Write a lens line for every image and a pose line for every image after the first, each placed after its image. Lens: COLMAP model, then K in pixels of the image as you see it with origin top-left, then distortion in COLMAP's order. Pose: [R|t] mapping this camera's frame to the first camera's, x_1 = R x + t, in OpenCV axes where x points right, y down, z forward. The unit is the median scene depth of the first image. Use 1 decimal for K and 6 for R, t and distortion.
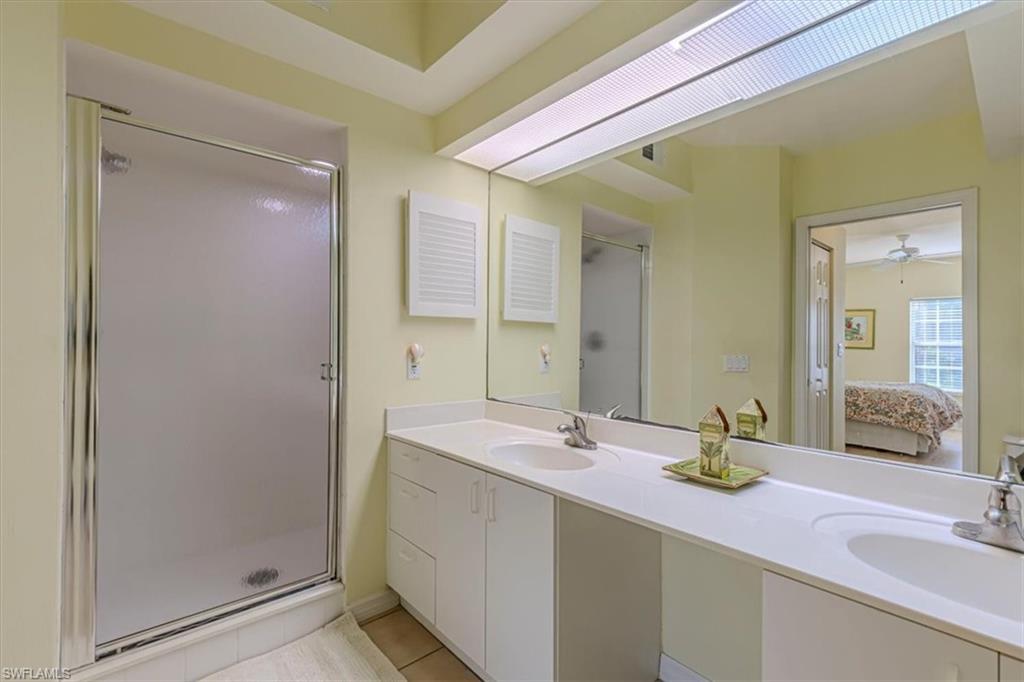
lens RADIAL K [[460.6, 0, 513.4], [0, 460.6, 337.8], [0, 0, 1]] dist [0.012064, -0.001159]
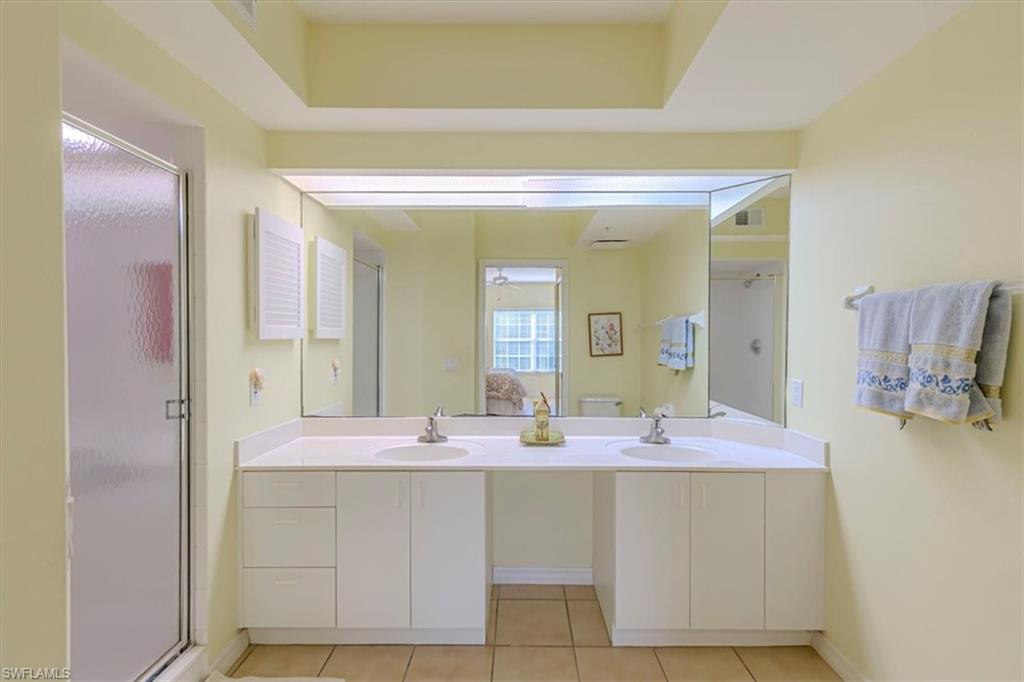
lens RADIAL K [[460.6, 0, 514.4], [0, 460.6, 340.7], [0, 0, 1]] dist [0.012064, -0.001159]
pose [[0.670082, -0.016225, 0.742110, -0.501595], [-0.002441, 0.999708, 0.024061, -0.060903], [-0.742283, -0.017934, 0.669846, -0.029147]]
